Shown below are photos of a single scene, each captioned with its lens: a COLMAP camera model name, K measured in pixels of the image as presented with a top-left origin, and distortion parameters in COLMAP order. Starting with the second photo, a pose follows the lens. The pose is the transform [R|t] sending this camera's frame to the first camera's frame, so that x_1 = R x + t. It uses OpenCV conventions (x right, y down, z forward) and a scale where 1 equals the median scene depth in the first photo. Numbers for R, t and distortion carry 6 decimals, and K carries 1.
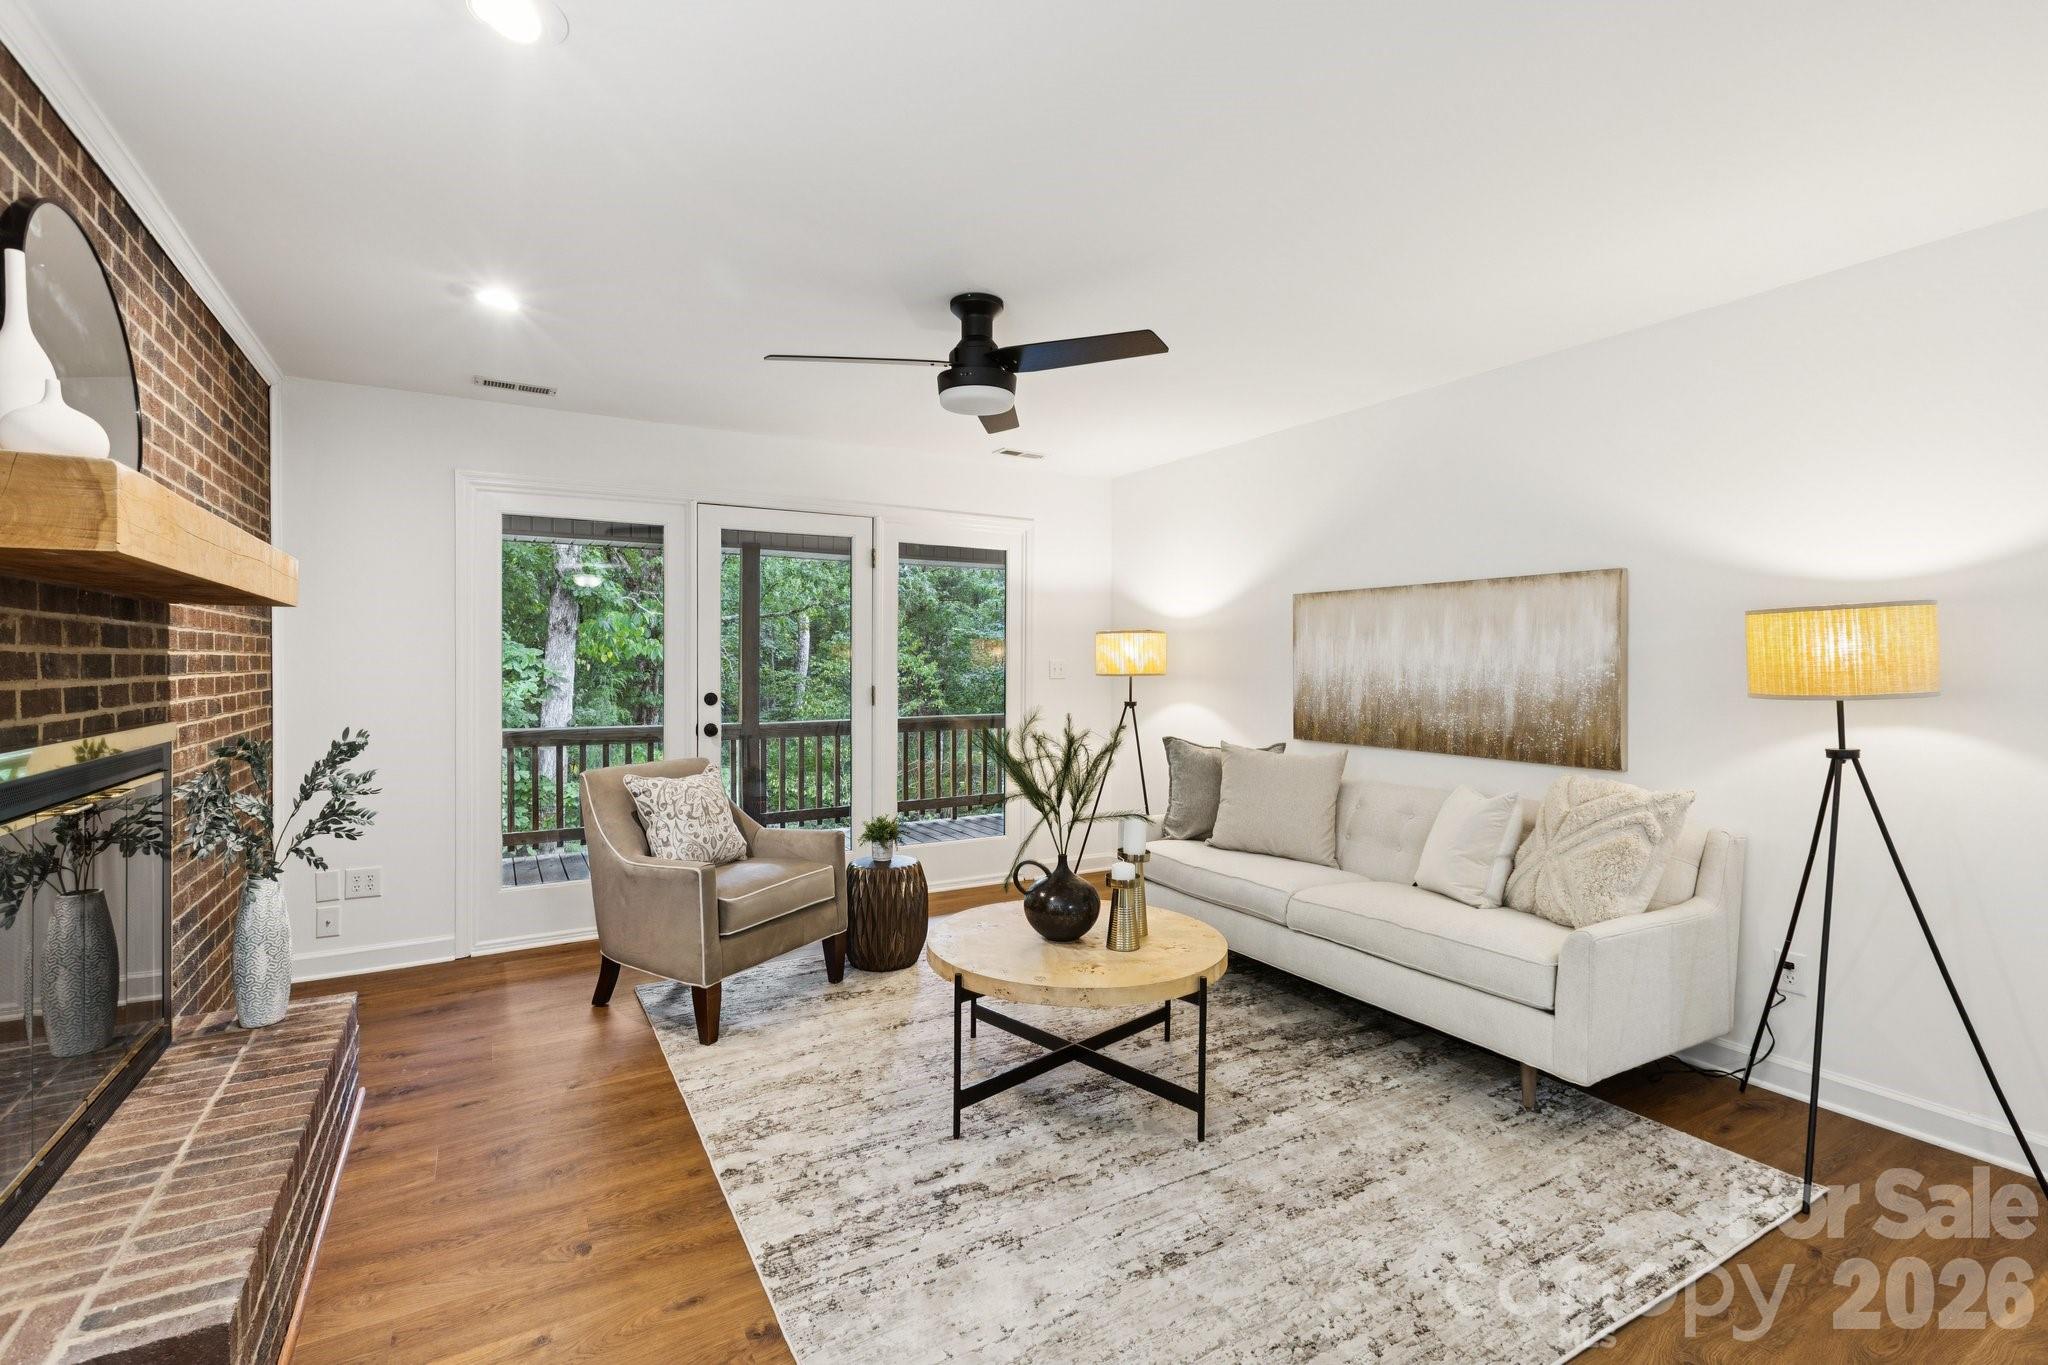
lens RADIAL K [[927.2, 0, 1022.9], [0, 927.2, 664.1], [0, 0, 1]] dist [0.006700, 0.000318]
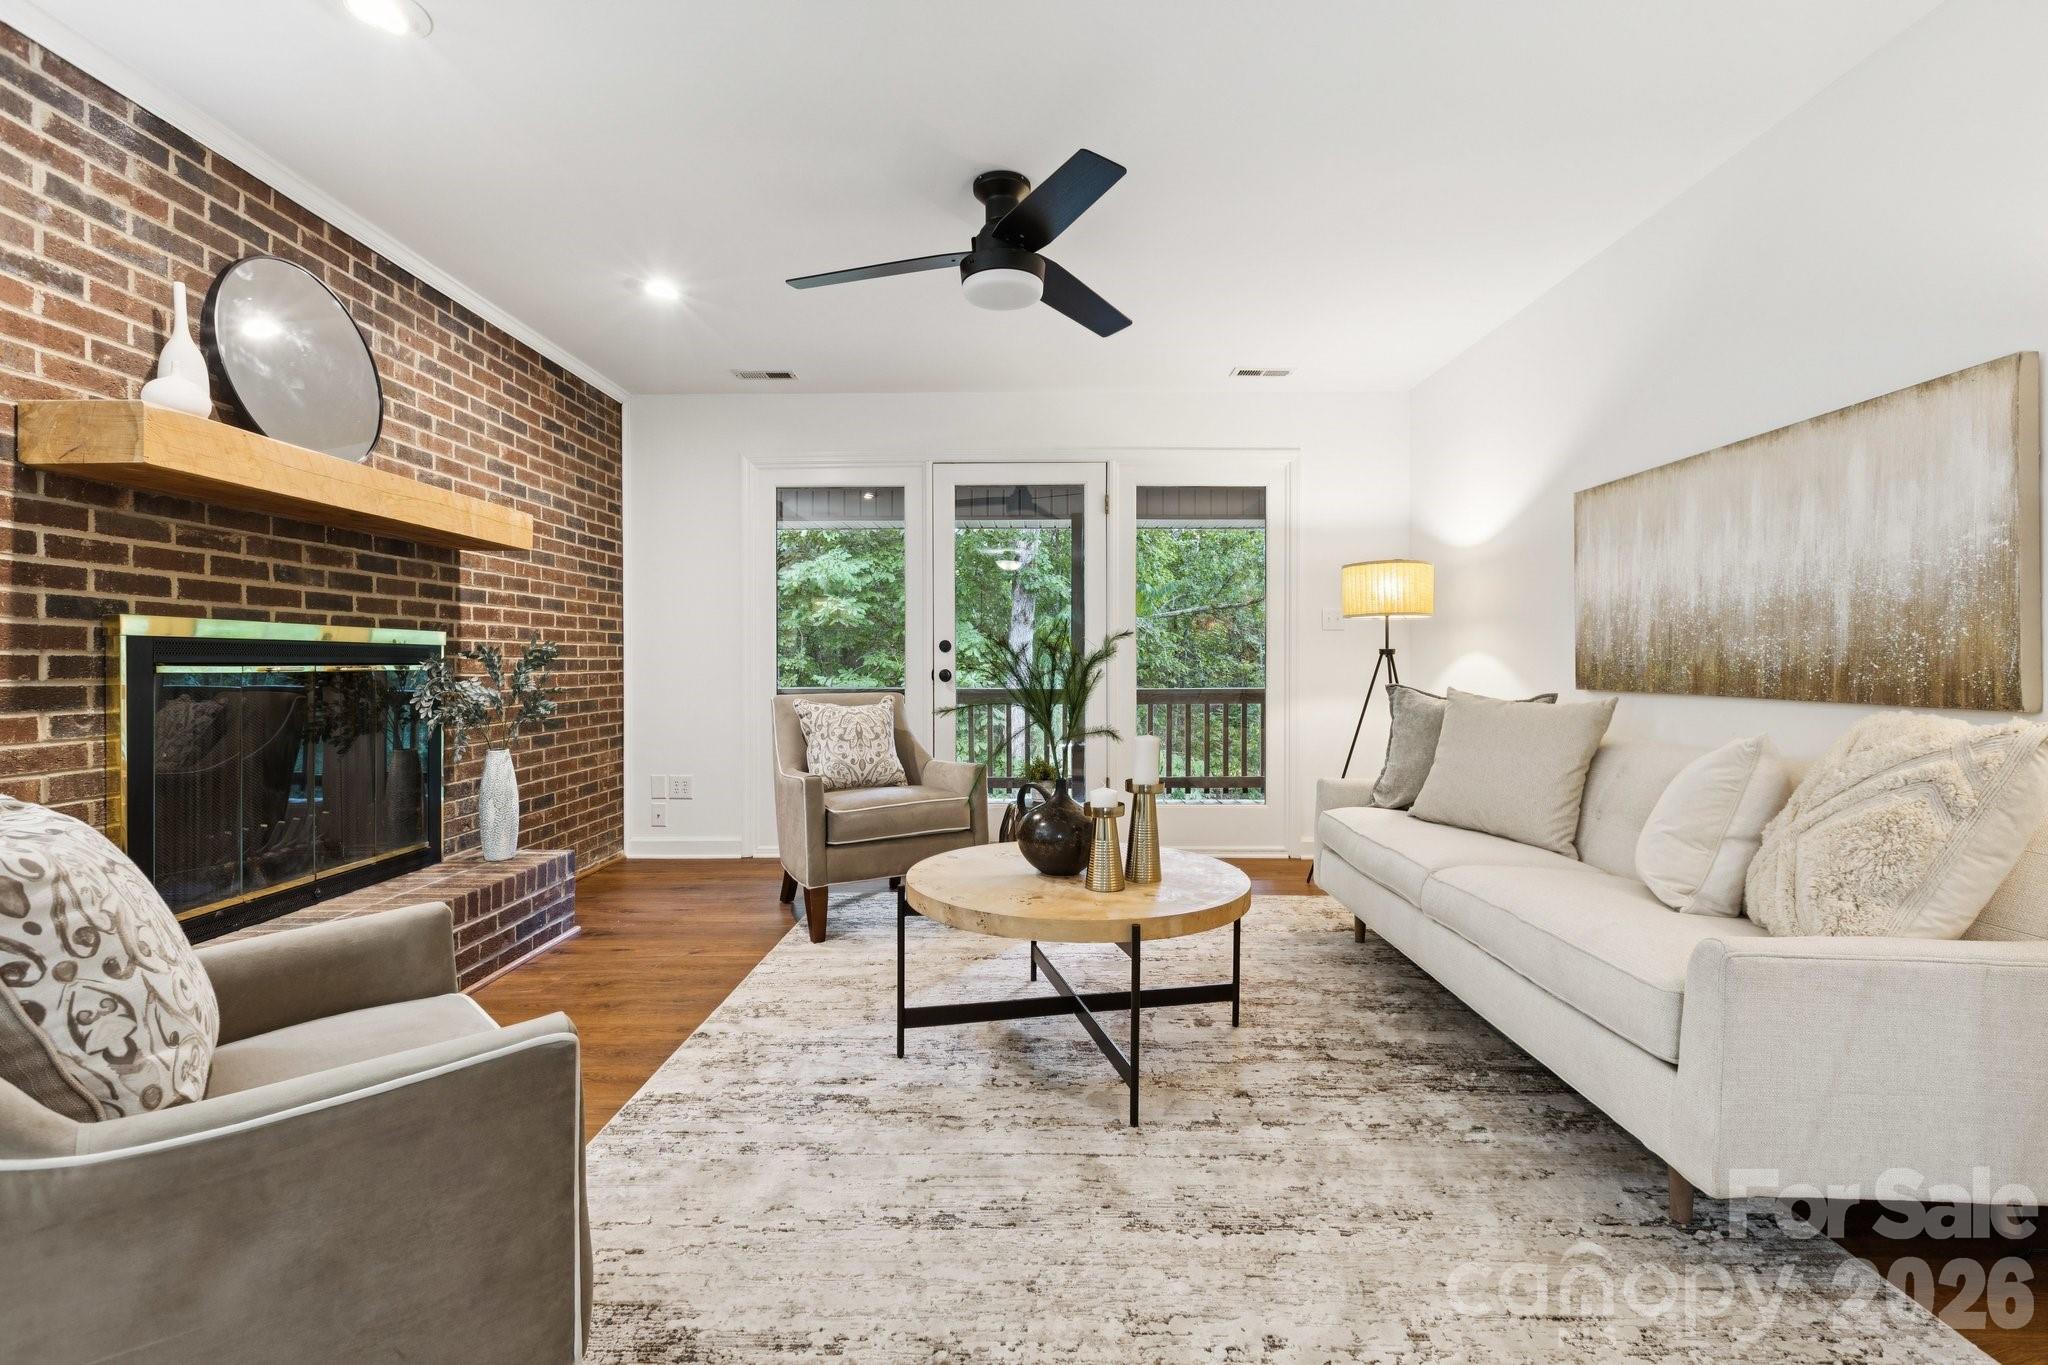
lens RADIAL K [[927.2, 0, 1019.3], [0, 927.2, 661.9], [0, 0, 1]] dist [0.006700, 0.000318]
pose [[0.854809, -0.003102, -0.518934, 0.411026], [0.001078, 0.999991, -0.004202, 0.085406], [0.518942, 0.003032, 0.854804, 0.195059]]
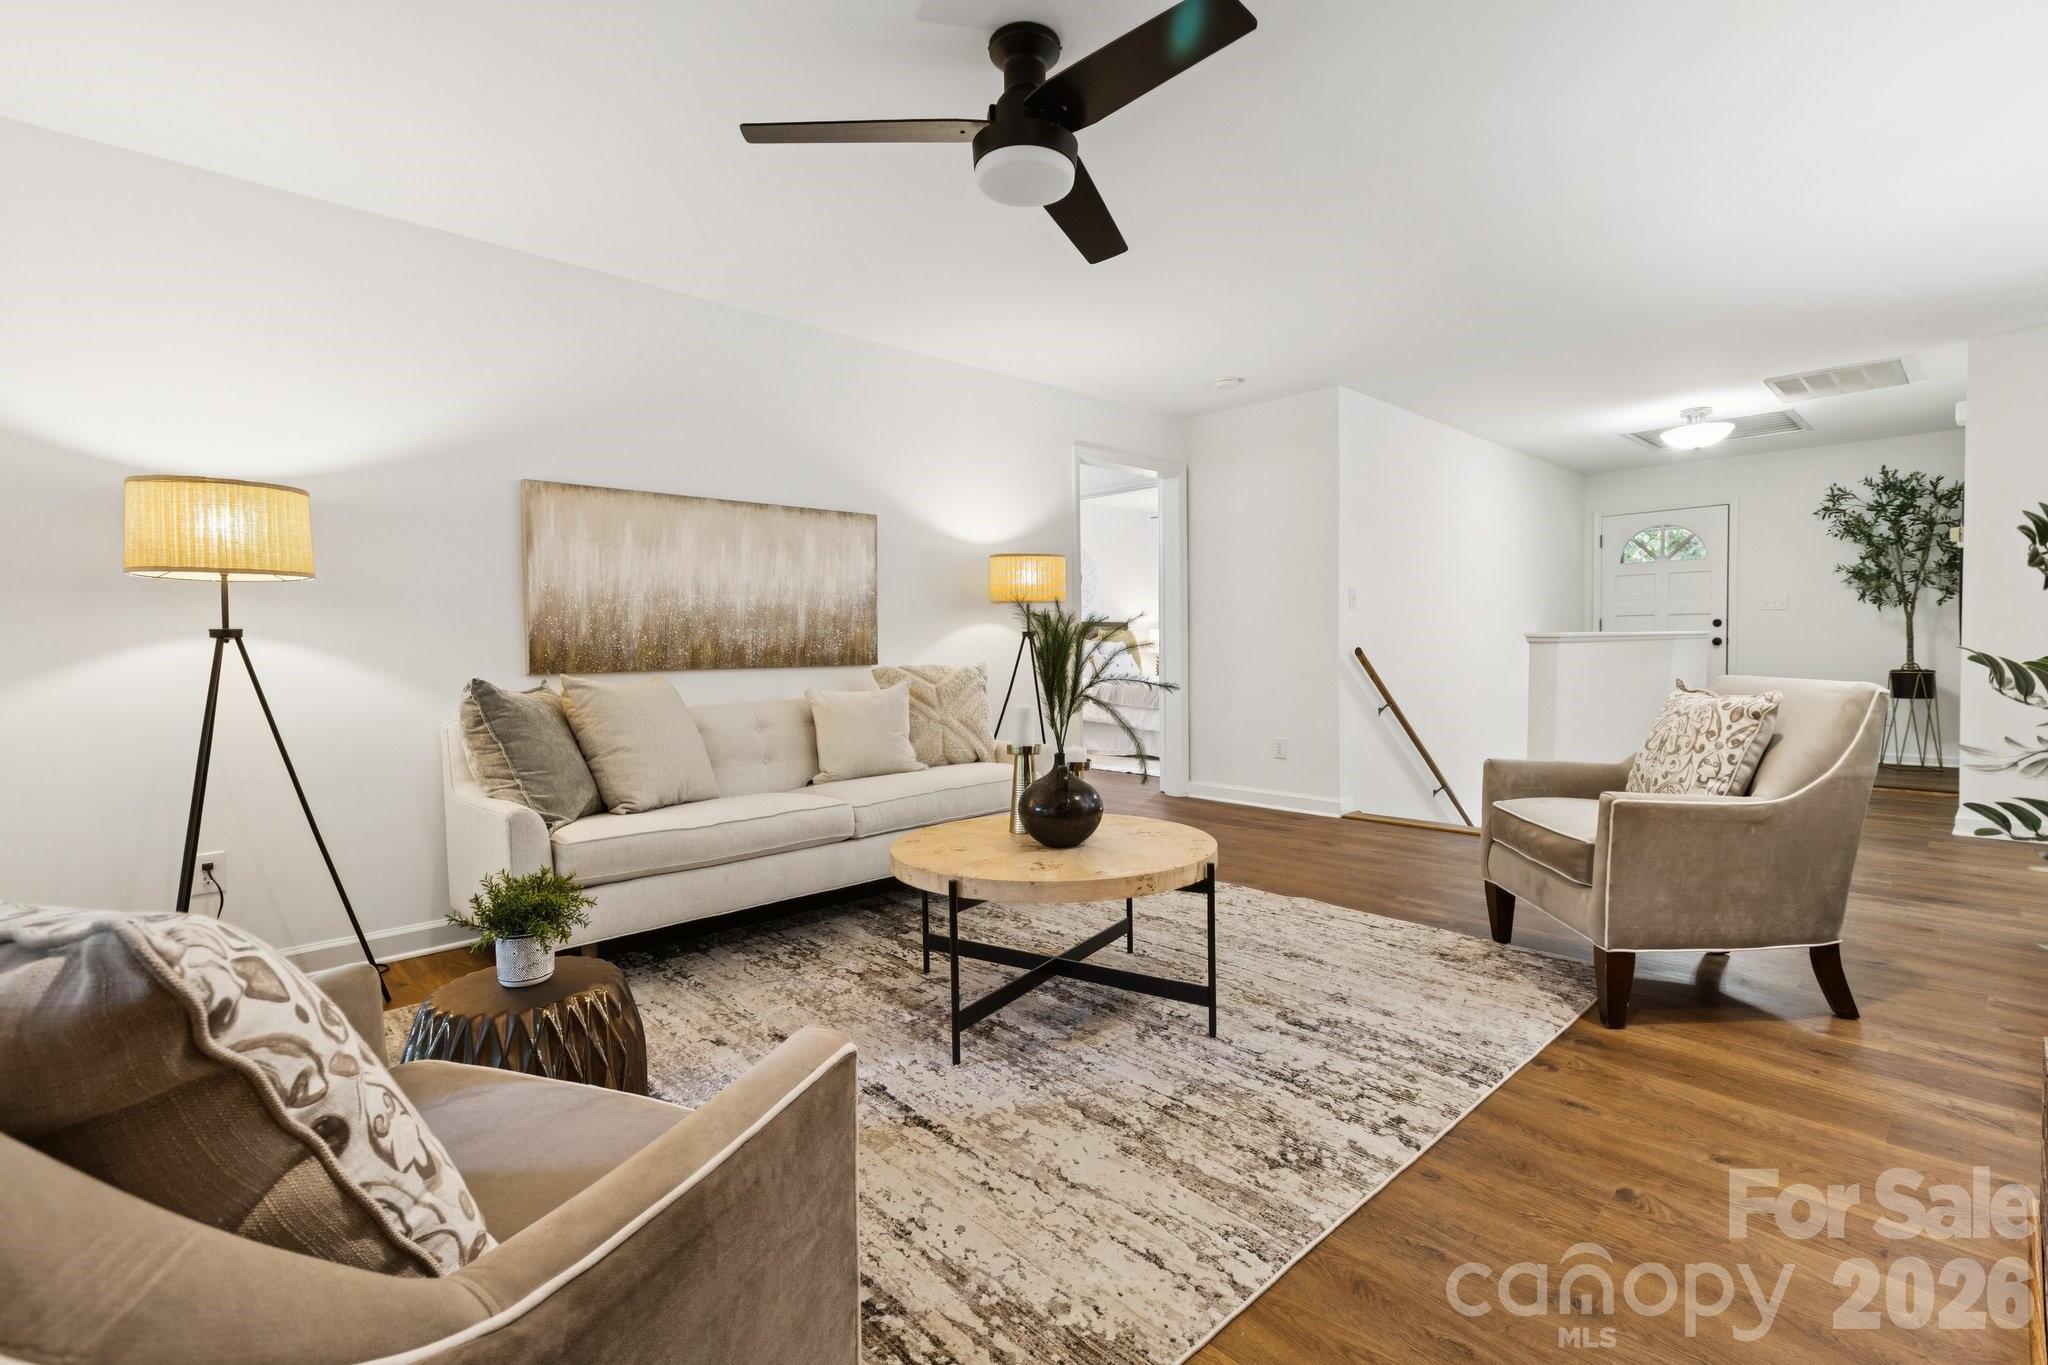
lens RADIAL K [[927.2, 0, 1033.4], [0, 927.2, 678.5], [0, 0, 1]] dist [0.006700, 0.000318]
pose [[-0.237048, -0.035327, 0.970855, -0.726260], [0.014983, 0.999087, 0.040012, 0.083197], [-0.971382, 0.024031, -0.236302, 1.086038]]
